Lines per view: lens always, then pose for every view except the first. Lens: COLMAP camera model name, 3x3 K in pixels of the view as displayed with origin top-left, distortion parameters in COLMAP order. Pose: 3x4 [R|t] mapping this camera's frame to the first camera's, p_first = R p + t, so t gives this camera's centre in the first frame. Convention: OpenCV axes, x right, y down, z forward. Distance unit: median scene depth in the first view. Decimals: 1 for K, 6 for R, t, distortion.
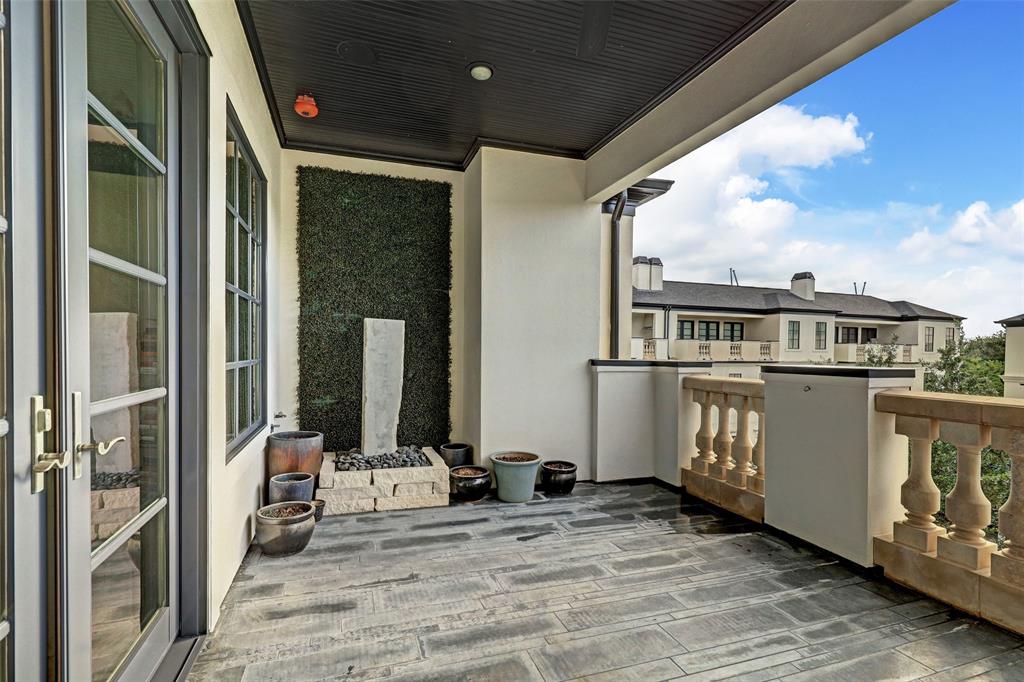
lens RADIAL K [[450.8, 0, 481.0], [0, 450.8, 352.3], [0, 0, 1]] dist [-0.000053, -0.000013]
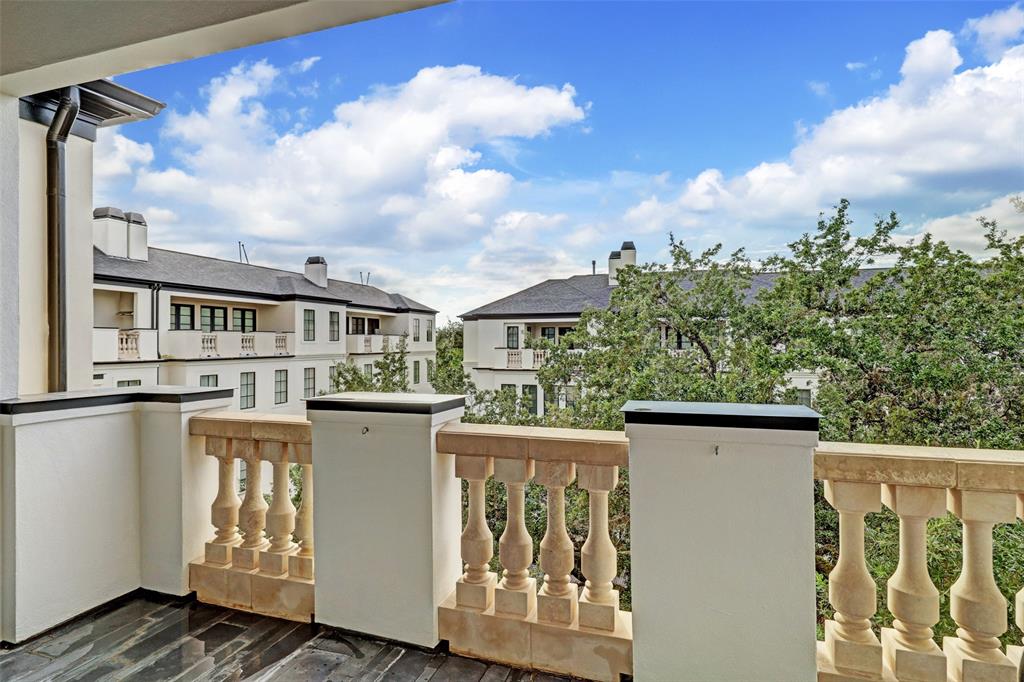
lens RADIAL K [[575.1, 0, 512.0], [0, 575.1, 341.0], [0, 0, 1]] dist [-0.001923, 0.000121]
pose [[0.584755, -0.010011, 0.811148, 0.063932], [0.016407, 0.999865, 0.000513, -0.045935], [-0.811044, 0.013008, 0.584841, 0.167693]]
